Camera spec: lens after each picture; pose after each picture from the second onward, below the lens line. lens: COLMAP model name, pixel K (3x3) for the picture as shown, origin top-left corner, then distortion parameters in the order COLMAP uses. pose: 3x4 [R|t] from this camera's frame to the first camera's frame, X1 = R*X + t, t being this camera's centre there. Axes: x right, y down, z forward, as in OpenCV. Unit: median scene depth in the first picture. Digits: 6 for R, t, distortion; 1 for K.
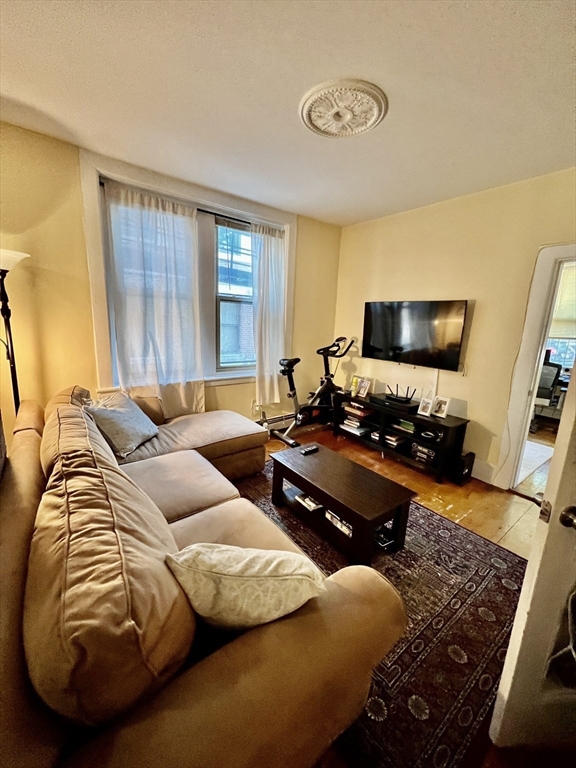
lens RADIAL K [[303.6, 0, 286.3], [0, 303.6, 384.1], [0, 0, 1]] dist [0.000562, 0.000015]
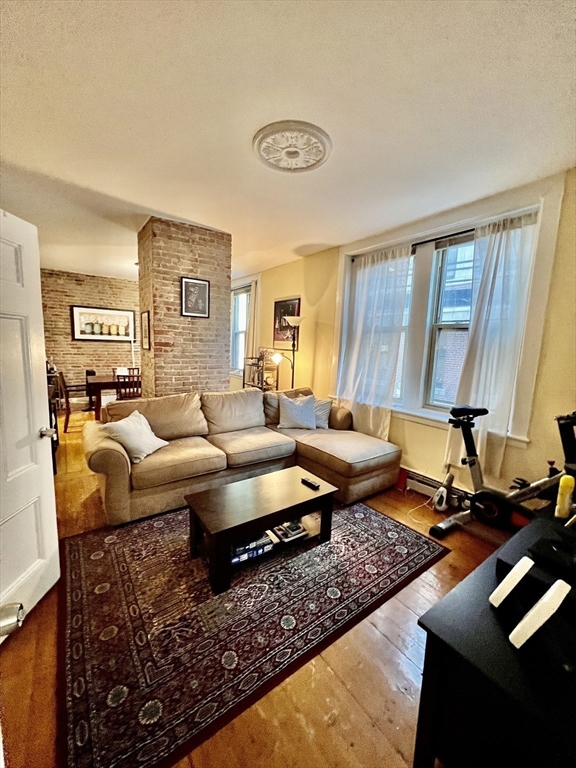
lens RADIAL K [[308.3, 0, 286.0], [0, 308.3, 381.7], [0, 0, 1]] dist [-0.000071, -0.000256]
pose [[-0.028955, 0.076850, -0.996622, 0.747751], [-0.239248, 0.967527, 0.081558, -0.102267], [0.970527, 0.240801, -0.009628, 0.657993]]
